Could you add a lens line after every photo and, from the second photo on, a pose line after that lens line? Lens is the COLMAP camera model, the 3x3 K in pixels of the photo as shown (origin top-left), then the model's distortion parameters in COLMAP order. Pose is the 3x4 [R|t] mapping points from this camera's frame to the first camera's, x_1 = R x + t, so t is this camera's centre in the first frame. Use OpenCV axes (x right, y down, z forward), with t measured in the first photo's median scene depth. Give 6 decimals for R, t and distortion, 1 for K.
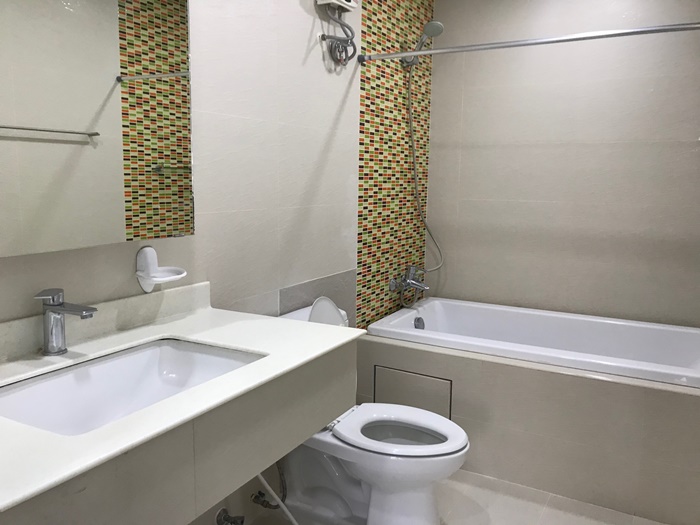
lens RADIAL K [[577.3, 0, 350.0], [0, 577.3, 262.5], [0, 0, 1]] dist [-0.004196, -0.006576]
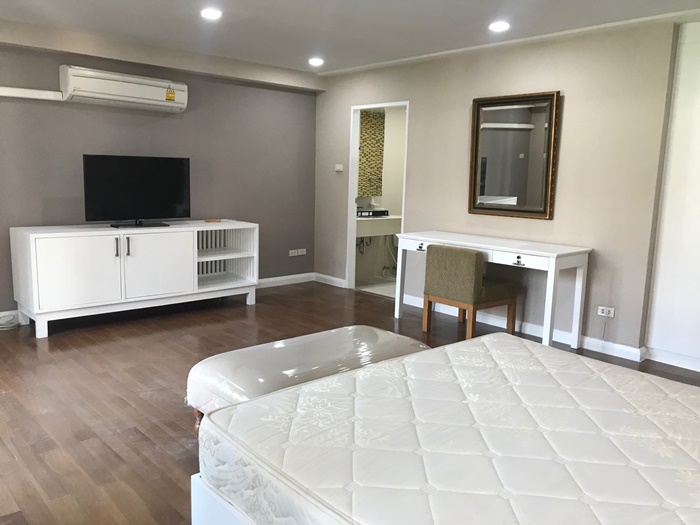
lens RADIAL K [[577.3, 0, 350.0], [0, 577.3, 262.5], [0, 0, 1]] dist [-0.004196, -0.006576]
pose [[0.948867, 0.060232, -0.309875, 0.419751], [-0.058141, 0.998180, 0.015986, 0.179429], [0.310274, 0.002848, 0.950643, -1.526653]]
